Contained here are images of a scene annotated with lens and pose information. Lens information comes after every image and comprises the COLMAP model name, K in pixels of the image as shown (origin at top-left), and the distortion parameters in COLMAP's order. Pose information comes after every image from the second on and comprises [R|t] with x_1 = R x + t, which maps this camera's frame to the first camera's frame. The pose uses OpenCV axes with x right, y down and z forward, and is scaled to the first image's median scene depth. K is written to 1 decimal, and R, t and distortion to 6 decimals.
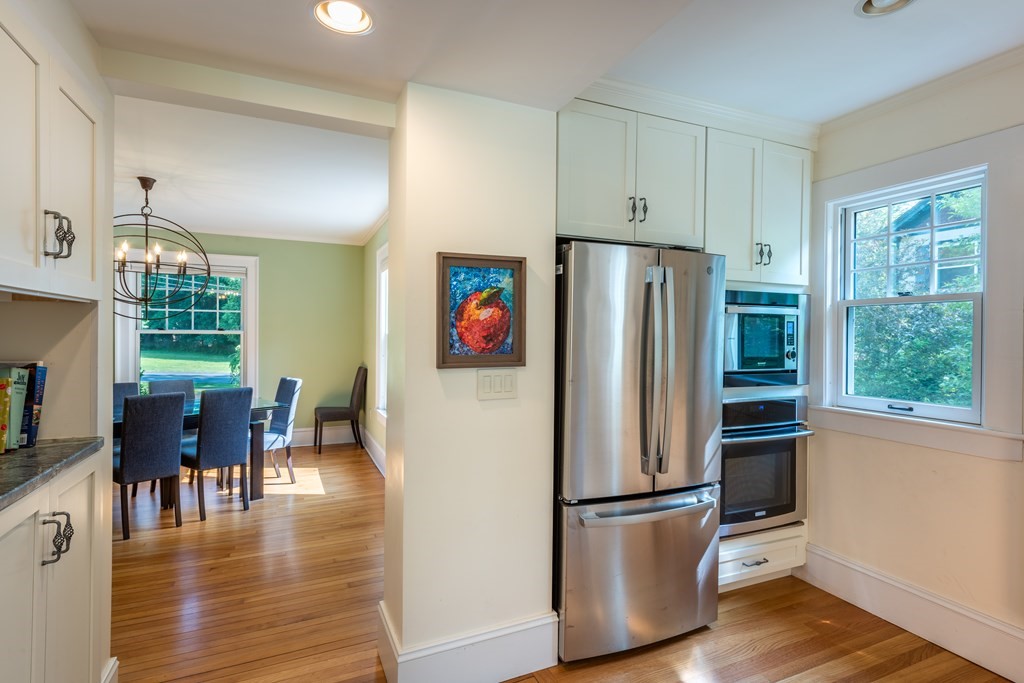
lens RADIAL K [[517.6, 0, 512.4], [0, 517.6, 337.0], [0, 0, 1]] dist [0.001047, -0.003055]
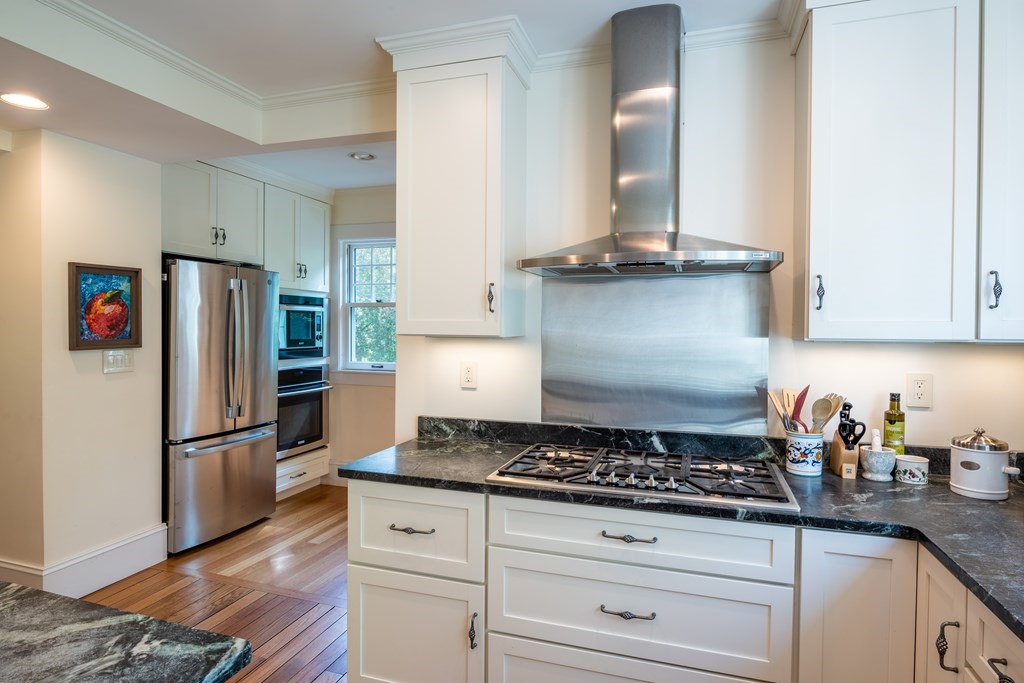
lens RADIAL K [[580.9, 0, 508.5], [0, 580.9, 335.0], [0, 0, 1]] dist [0.015150, 0.002163]
pose [[0.685439, -0.014147, 0.727993, -0.406351], [0.003023, 0.999858, 0.016585, 0.000355], [-0.728124, -0.009167, 0.685384, -0.722924]]
